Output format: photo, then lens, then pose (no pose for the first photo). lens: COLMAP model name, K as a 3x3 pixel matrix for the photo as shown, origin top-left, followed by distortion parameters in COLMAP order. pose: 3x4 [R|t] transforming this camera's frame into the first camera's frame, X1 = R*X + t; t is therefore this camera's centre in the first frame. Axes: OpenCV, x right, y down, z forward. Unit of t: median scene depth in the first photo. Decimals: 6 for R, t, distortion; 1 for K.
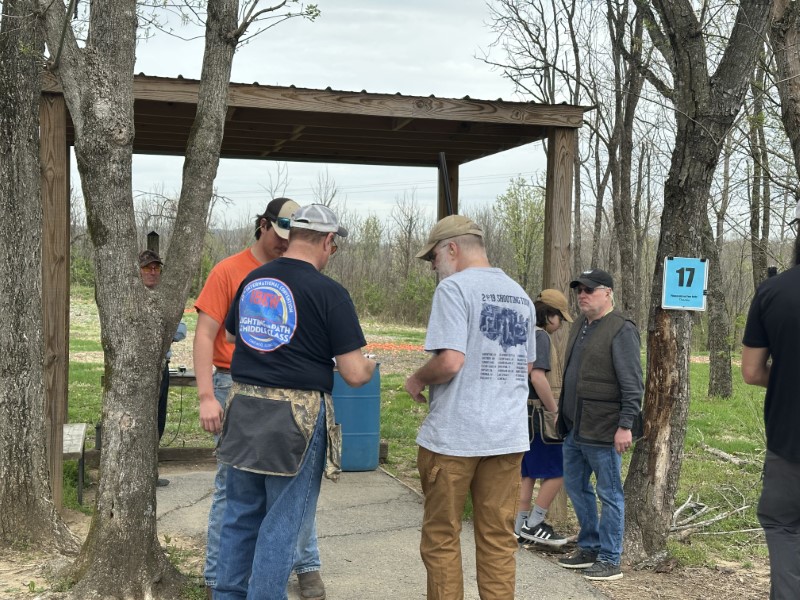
lens RADIAL K [[1143.8, 0, 401.2], [0, 1143.8, 299.6], [0, 0, 1]] dist [0.036356, 0.084876]
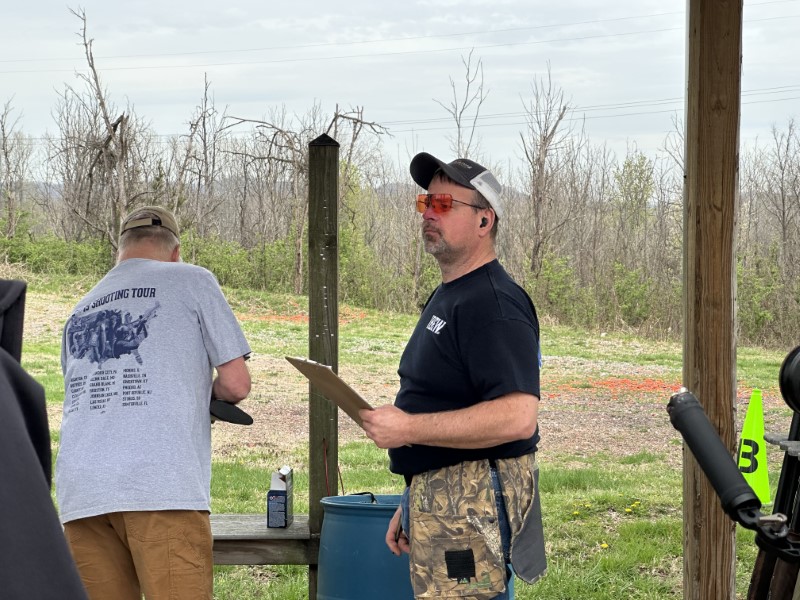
lens RADIAL K [[1819.9, 0, 399.9], [0, 1819.9, 300.3], [0, 0, 1]] dist [0.276106, 0.201876]
pose [[0.986957, -0.007767, -0.160798, 0.035169], [0.008253, 0.999963, 0.002355, -0.008187], [0.160774, -0.003651, 0.986985, 0.399374]]
